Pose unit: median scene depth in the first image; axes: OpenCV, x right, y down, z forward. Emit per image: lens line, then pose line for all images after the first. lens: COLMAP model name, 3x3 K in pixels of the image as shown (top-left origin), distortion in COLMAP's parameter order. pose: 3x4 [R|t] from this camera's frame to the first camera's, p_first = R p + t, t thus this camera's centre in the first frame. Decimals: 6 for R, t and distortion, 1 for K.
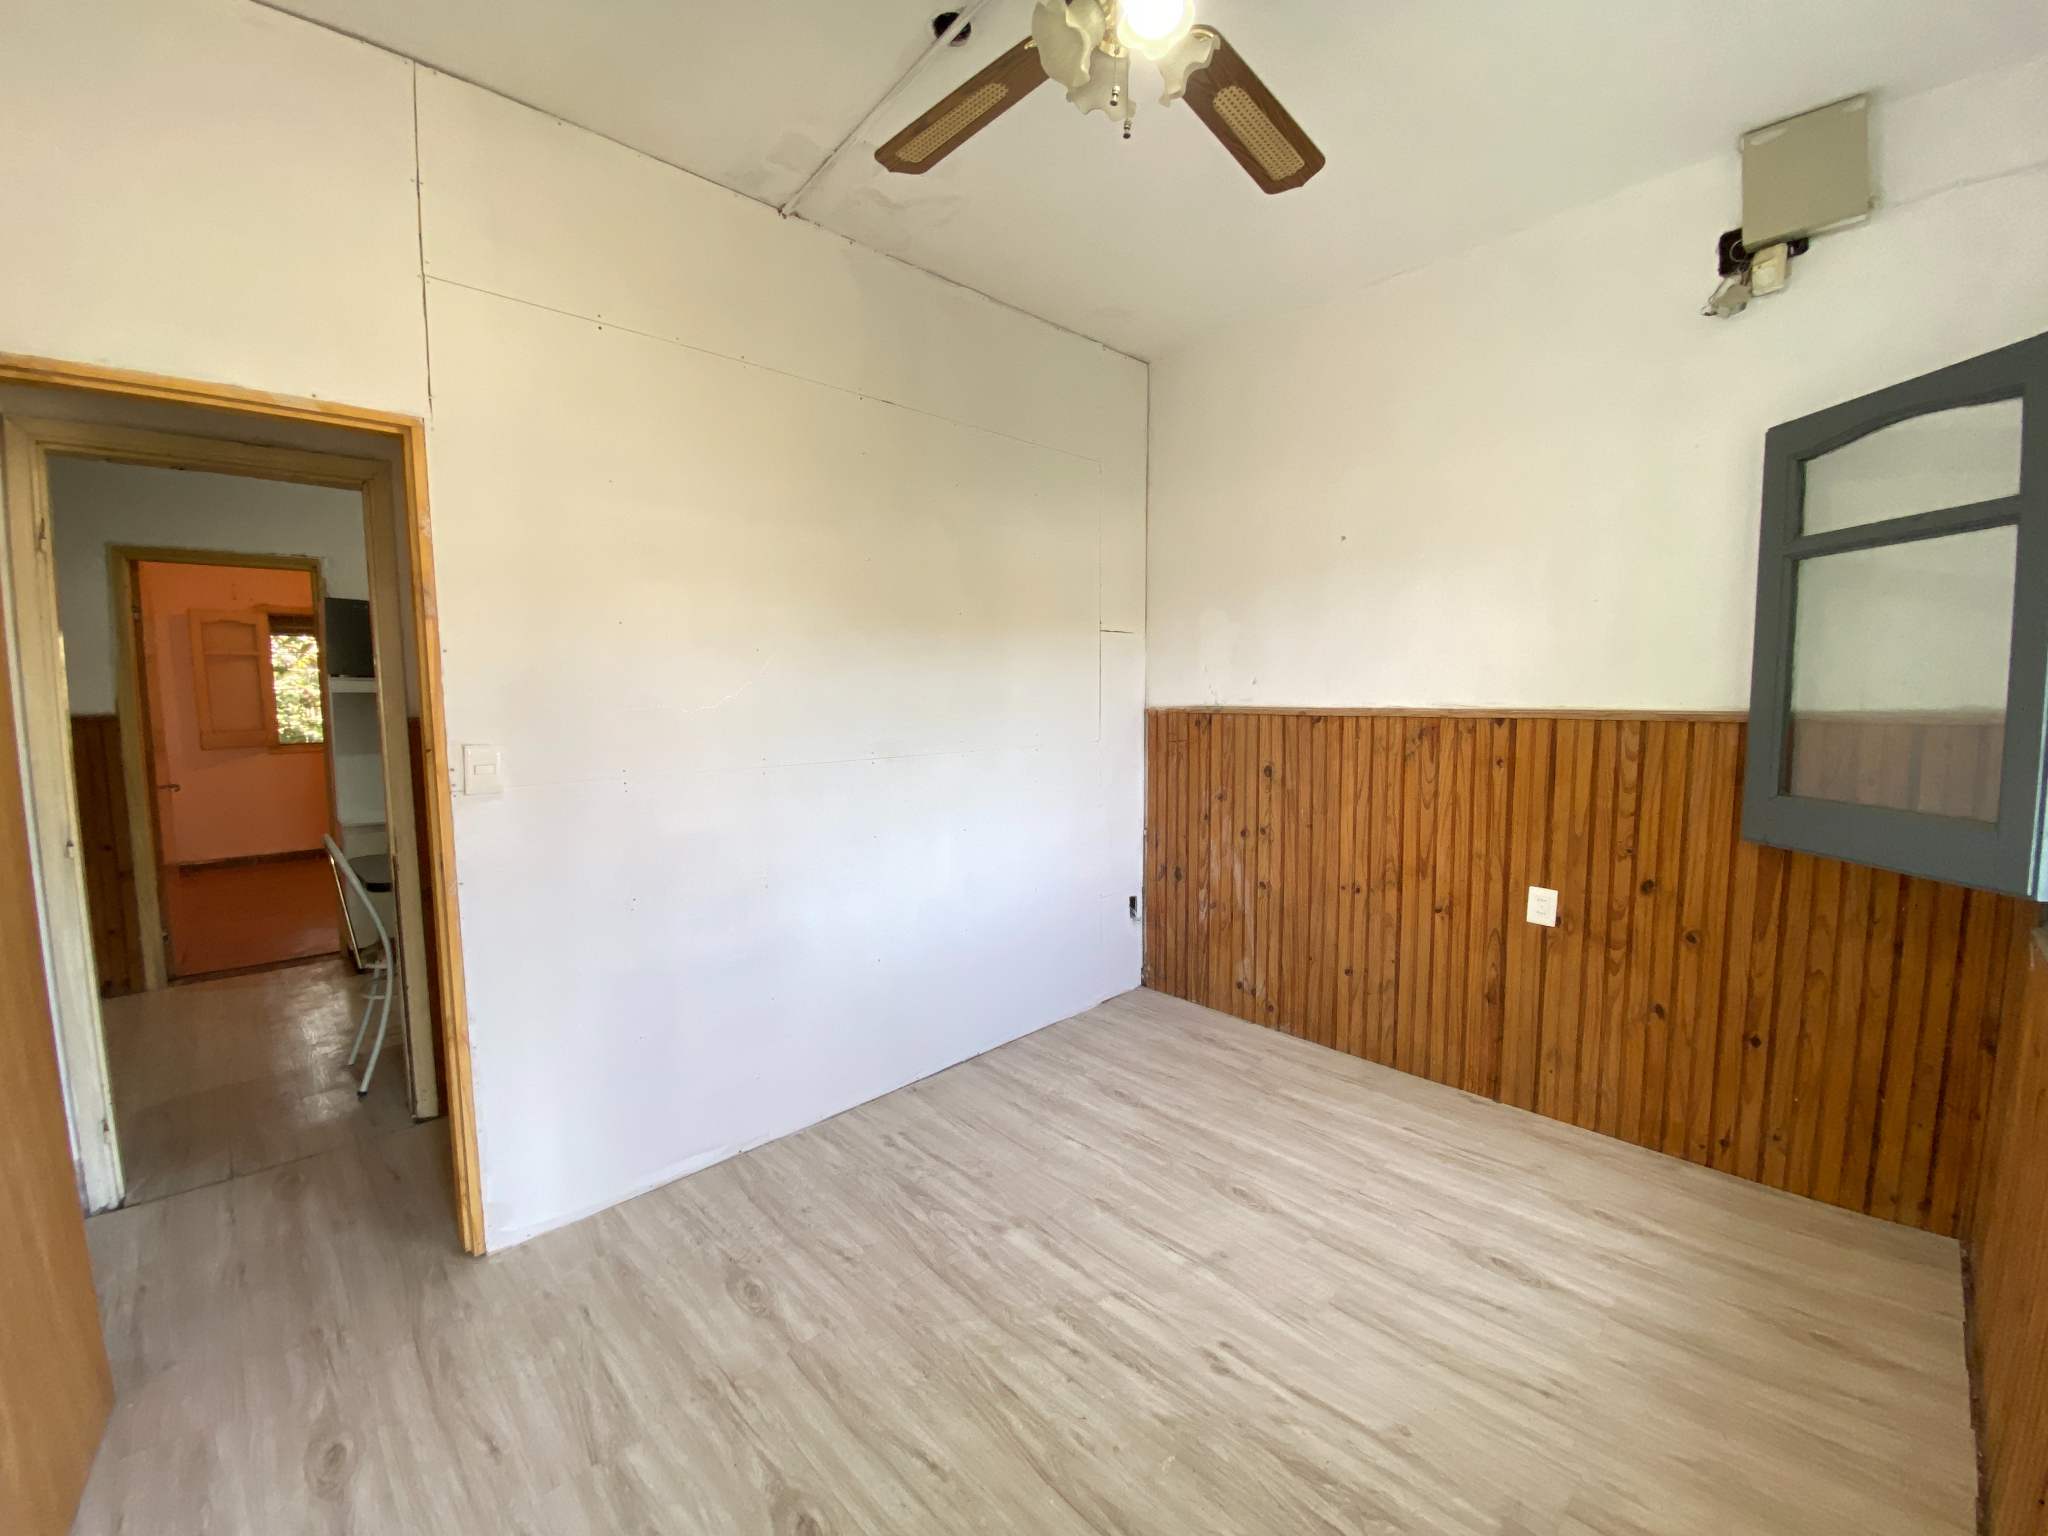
lens RADIAL K [[837.8, 0, 1010.9], [0, 837.8, 770.7], [0, 0, 1]] dist [0.016519, -0.001451]
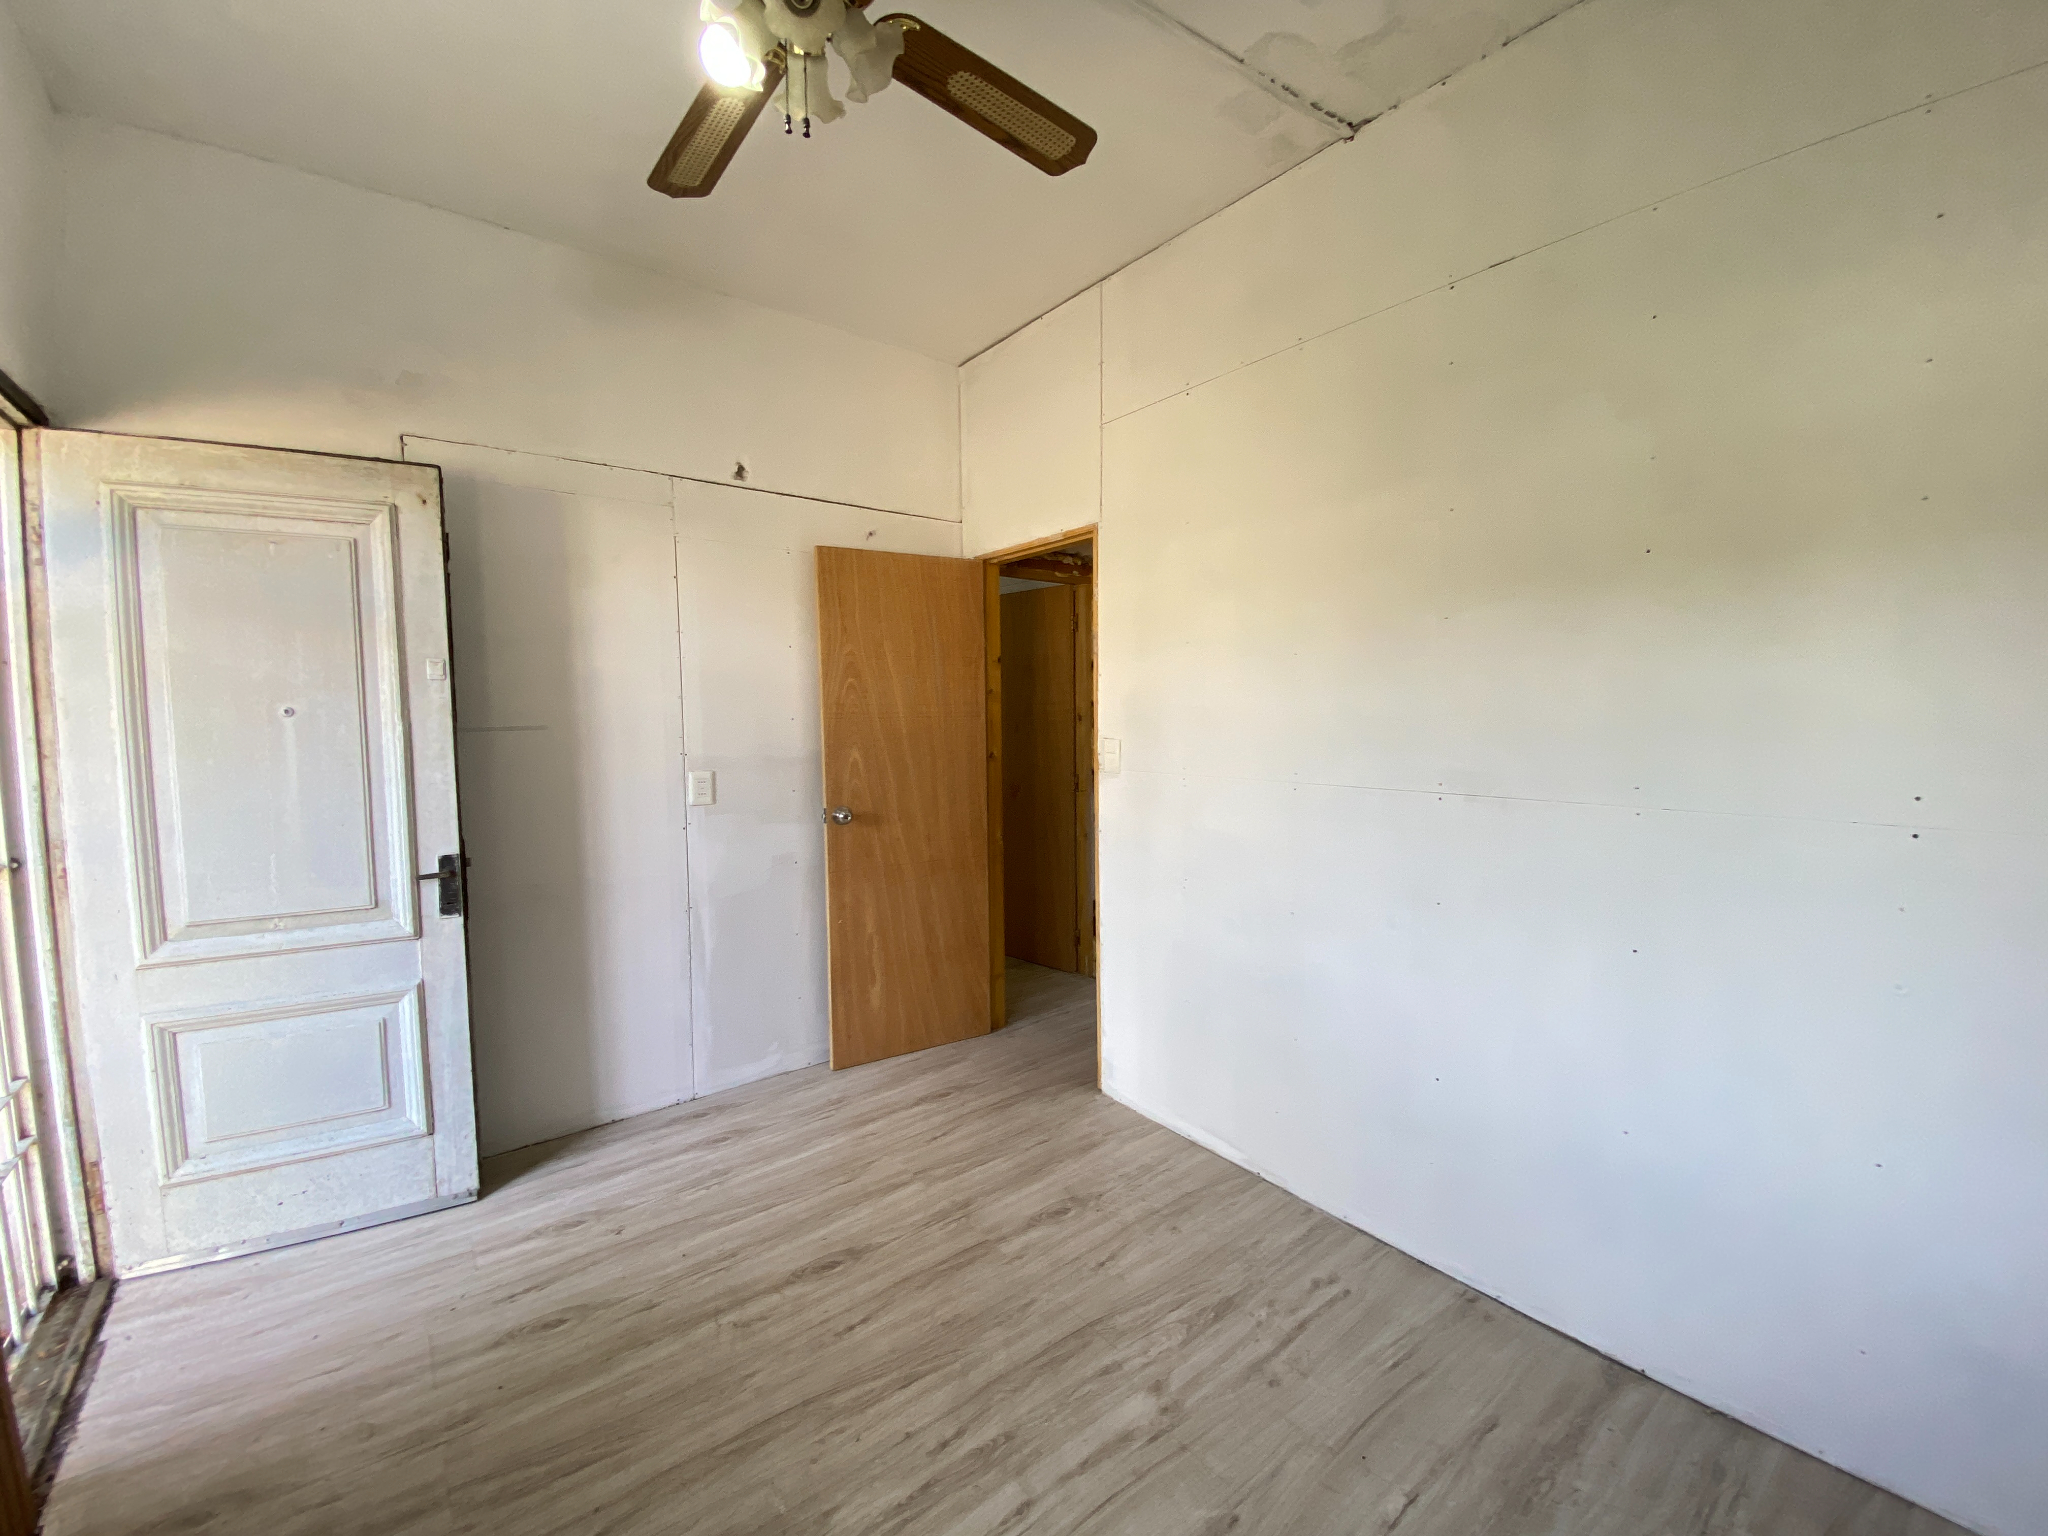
lens RADIAL K [[837.8, 0, 1009.1], [0, 837.8, 767.9], [0, 0, 1]] dist [0.016519, -0.001451]
pose [[-0.095734, 0.082452, -0.991986, 0.868495], [-0.083203, 0.992413, 0.090517, -0.103131], [0.991924, 0.091202, -0.088148, 1.049506]]
